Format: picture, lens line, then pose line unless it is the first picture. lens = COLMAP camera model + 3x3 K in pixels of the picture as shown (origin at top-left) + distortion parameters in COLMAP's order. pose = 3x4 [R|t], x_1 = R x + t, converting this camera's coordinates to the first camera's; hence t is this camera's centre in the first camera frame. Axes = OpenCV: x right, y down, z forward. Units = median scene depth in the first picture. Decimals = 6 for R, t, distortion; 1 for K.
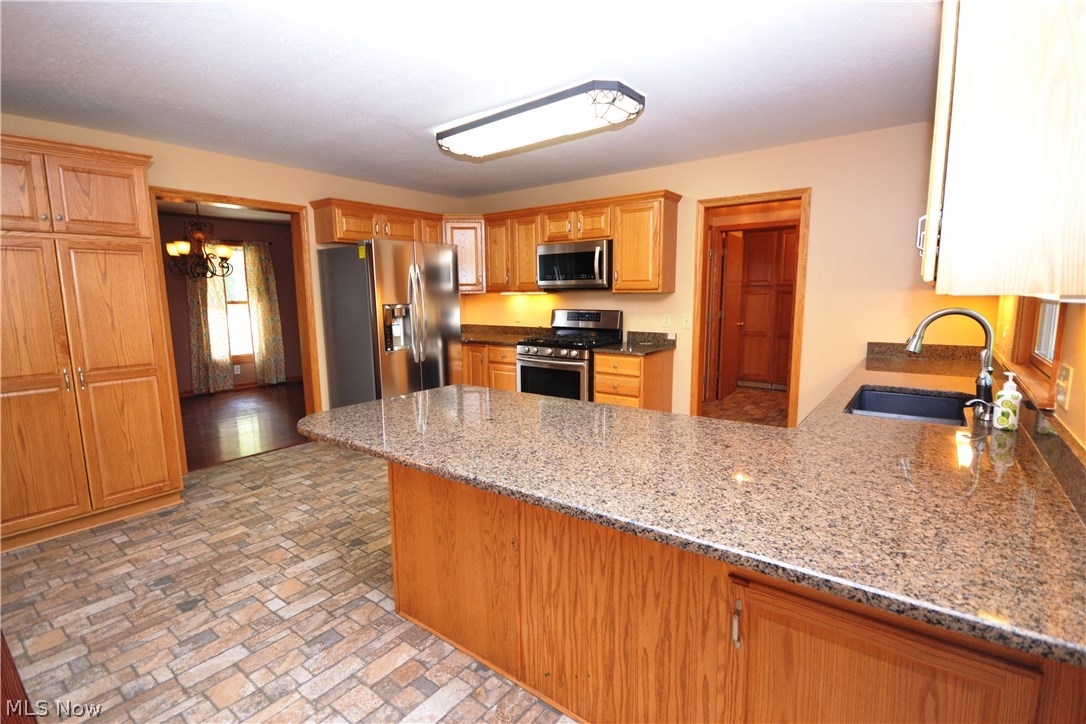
lens RADIAL K [[508.2, 0, 543.0], [0, 508.2, 362.0], [0, 0, 1]] dist [-0.001167, -0.000475]
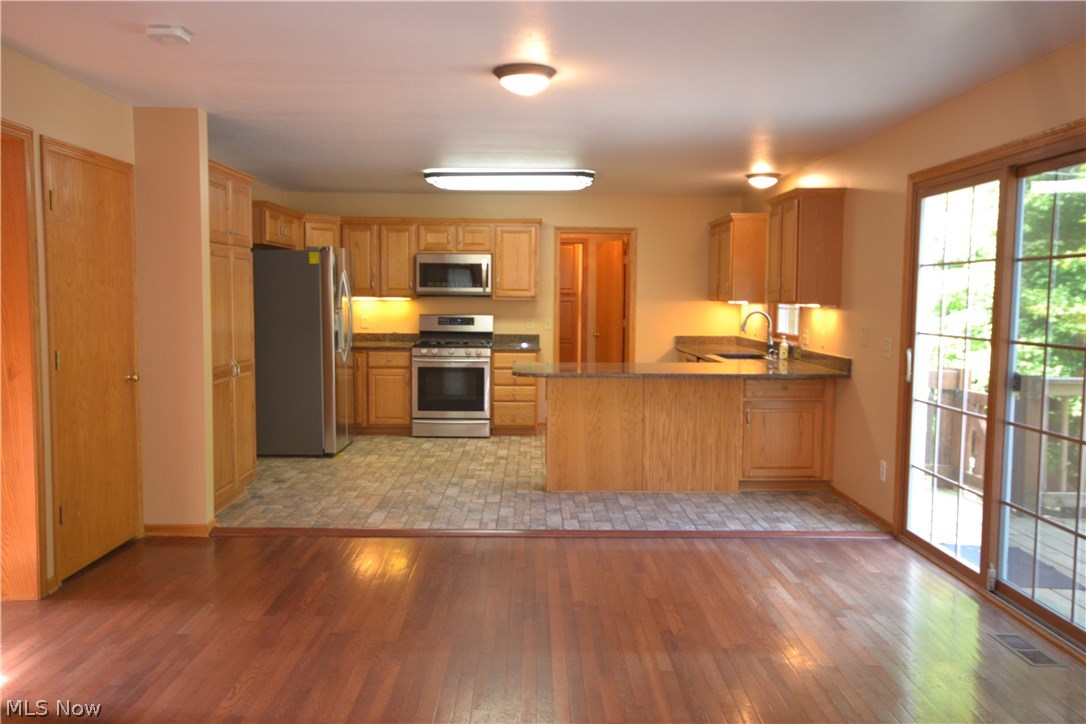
lens RADIAL K [[898.9, 0, 543.0], [0, 898.9, 362.0], [0, 0, 1]] dist [0.001721, 0.000824]
pose [[0.783162, -0.030600, 0.621065, -1.244847], [0.069171, 0.996877, -0.038108, 0.106759], [-0.617959, 0.072804, 0.782832, -0.774806]]
